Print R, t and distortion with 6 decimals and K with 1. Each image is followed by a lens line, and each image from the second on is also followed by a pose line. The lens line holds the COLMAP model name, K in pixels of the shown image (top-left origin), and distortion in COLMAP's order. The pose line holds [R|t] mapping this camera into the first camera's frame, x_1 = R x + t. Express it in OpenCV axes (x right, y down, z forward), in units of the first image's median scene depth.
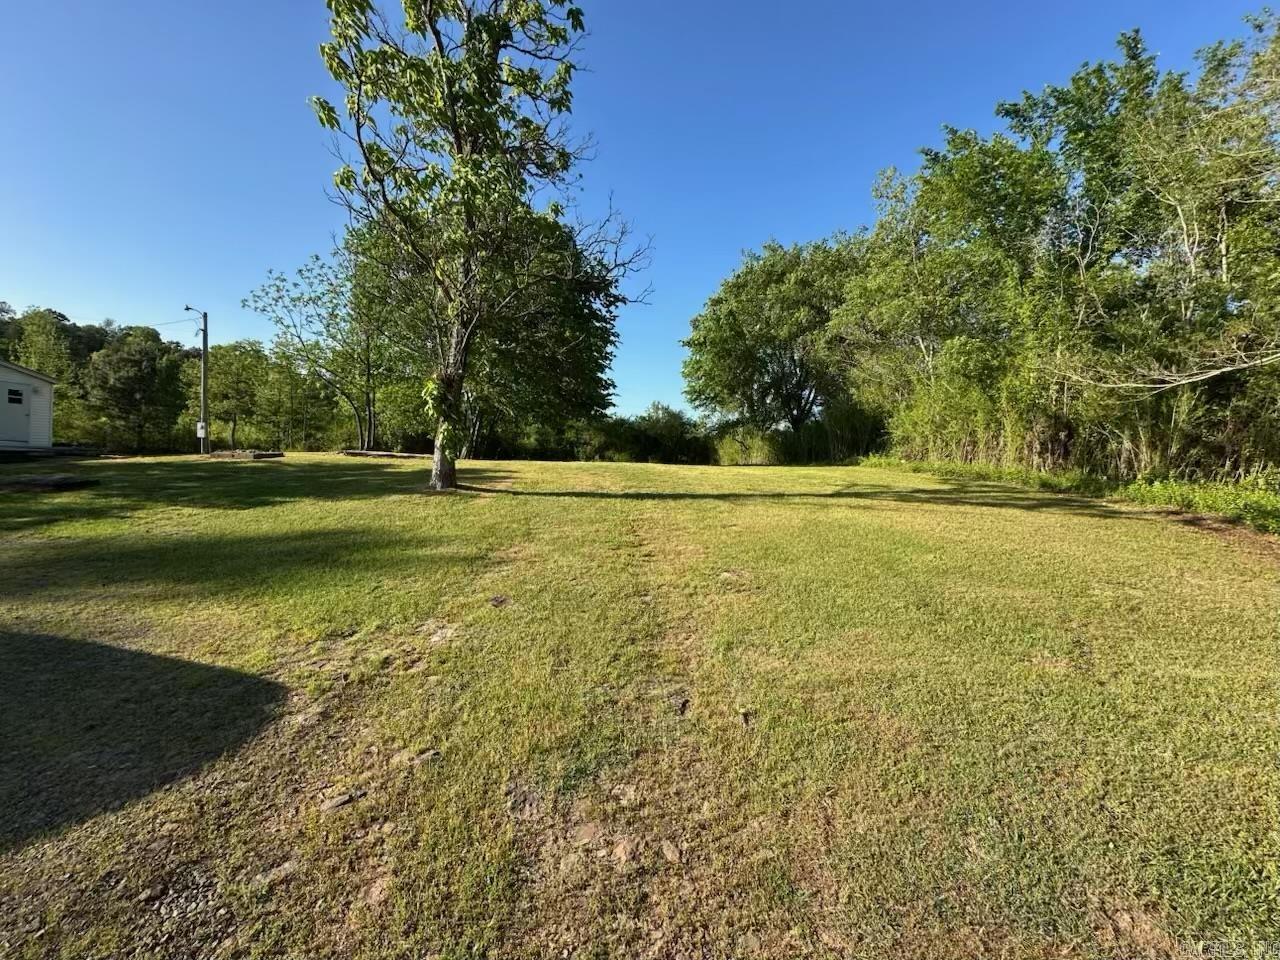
lens RADIAL K [[510.1, 0, 646.0], [0, 510.1, 474.3], [0, 0, 1]] dist [-0.002588, 0.000626]
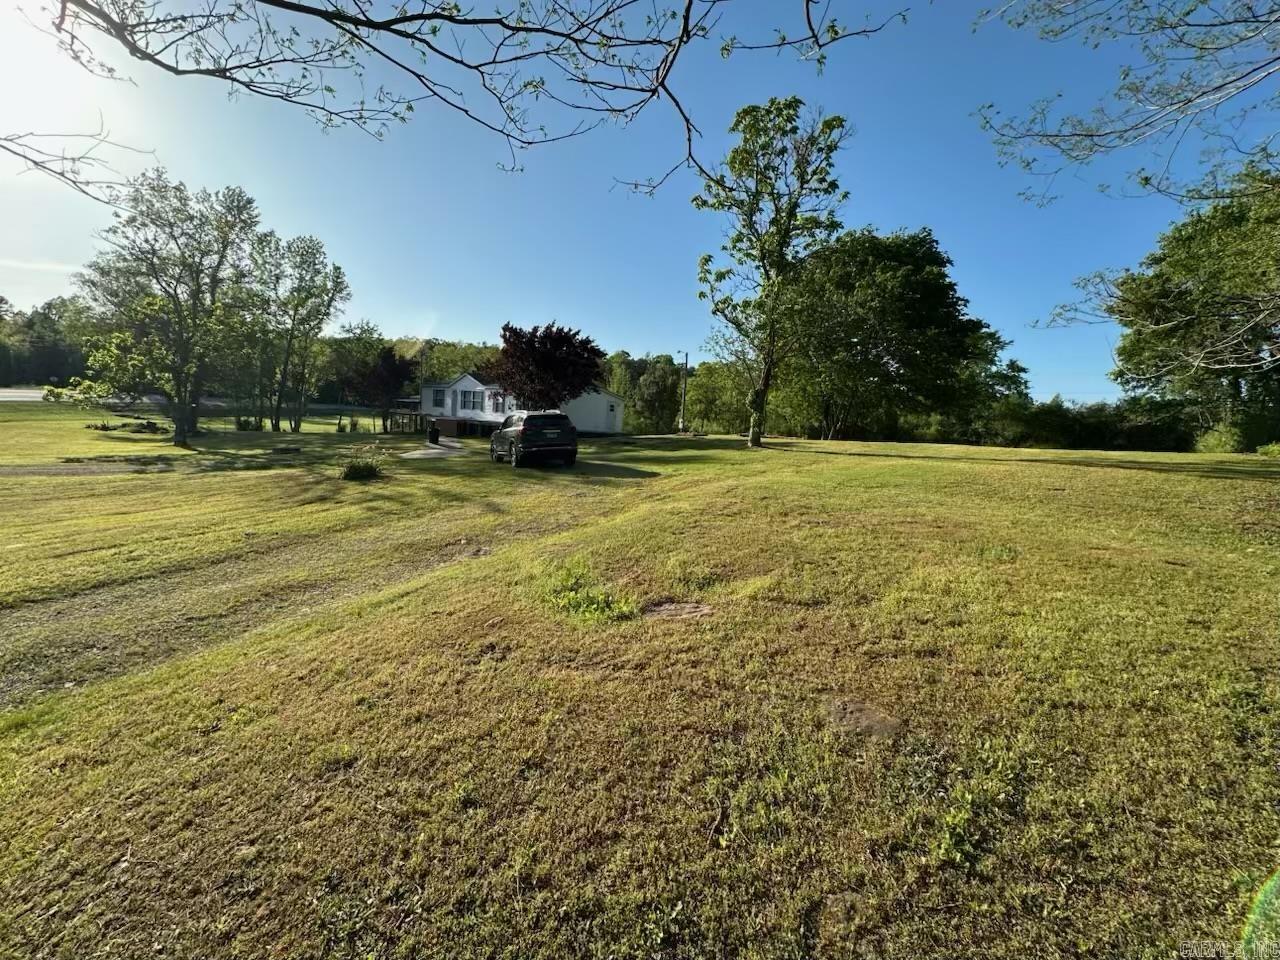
lens RADIAL K [[510.1, 0, 640.5], [0, 510.1, 481.7], [0, 0, 1]] dist [-0.002588, 0.000626]
pose [[0.681734, 0.067564, -0.728474, 0.295527], [-0.049815, 0.997702, 0.045916, 0.036280], [0.729903, 0.004987, 0.683533, -0.264020]]
